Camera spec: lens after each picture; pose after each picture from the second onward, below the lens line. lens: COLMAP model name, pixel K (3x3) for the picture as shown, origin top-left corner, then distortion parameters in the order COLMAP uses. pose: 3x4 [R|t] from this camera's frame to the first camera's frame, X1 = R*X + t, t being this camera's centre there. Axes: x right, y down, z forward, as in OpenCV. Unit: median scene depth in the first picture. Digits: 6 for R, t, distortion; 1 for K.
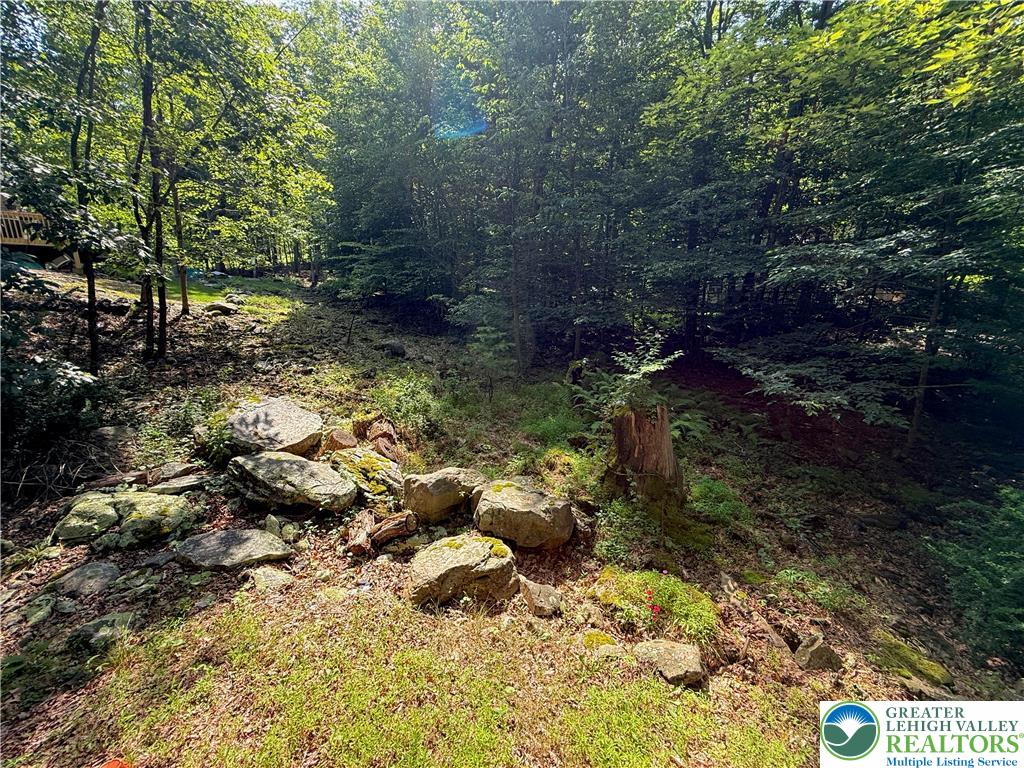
lens RADIAL K [[408.3, 0, 509.0], [0, 408.3, 384.2], [0, 0, 1]] dist [0.000895, -0.000146]
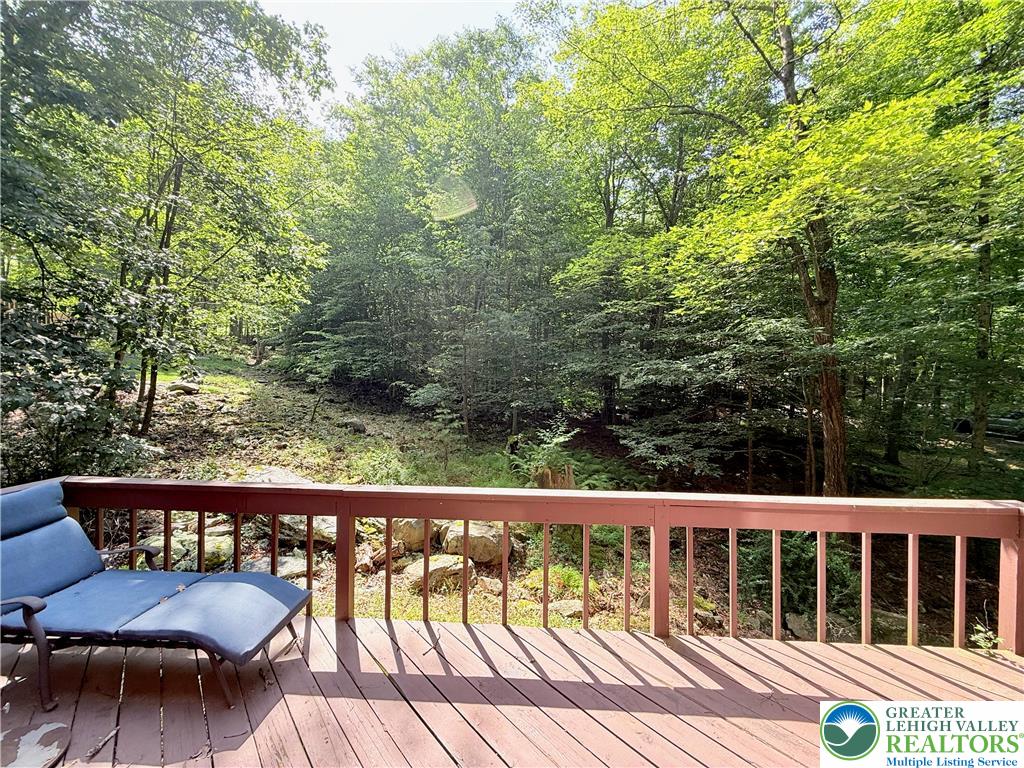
lens RADIAL K [[408.3, 0, 509.0], [0, 408.3, 384.2], [0, 0, 1]] dist [0.000895, -0.000146]
pose [[0.989264, 0.013060, 0.145552, -0.065266], [0.013952, 0.983009, -0.183027, 0.031073], [-0.145469, 0.183092, 0.972274, -0.476157]]
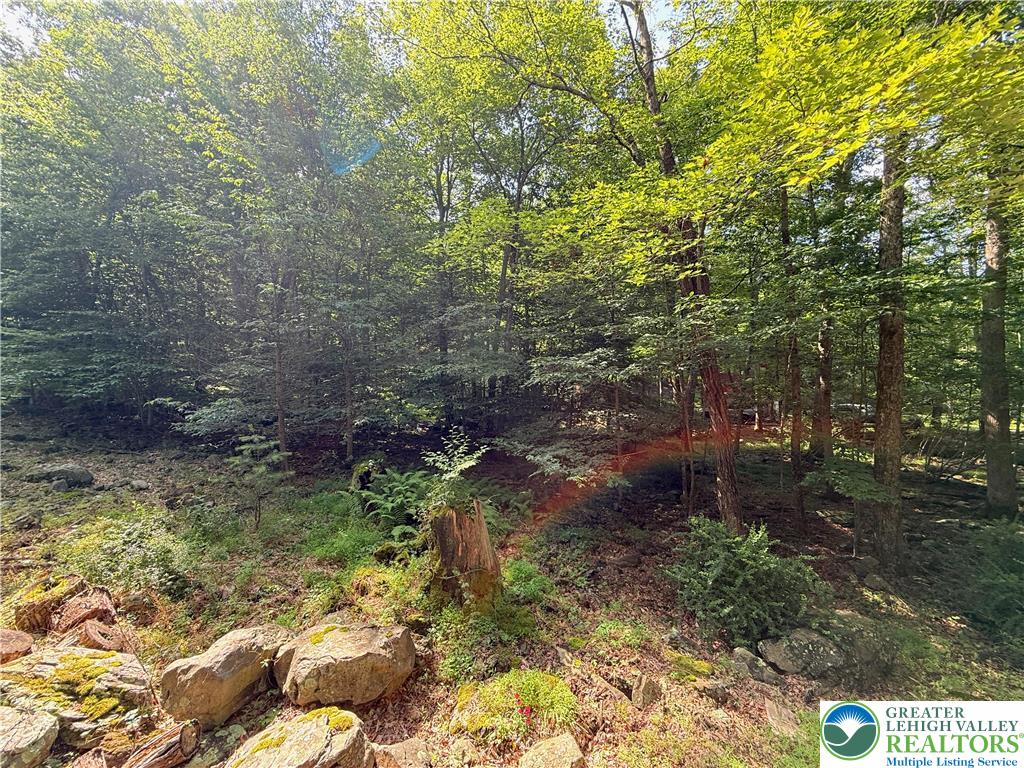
lens RADIAL K [[408.3, 0, 509.0], [0, 408.3, 384.2], [0, 0, 1]] dist [0.000895, -0.000146]
pose [[0.826763, -0.007747, 0.562497, -0.146814], [0.134420, 0.973661, -0.184162, -0.030889], [-0.546255, 0.227869, 0.806028, 0.023888]]
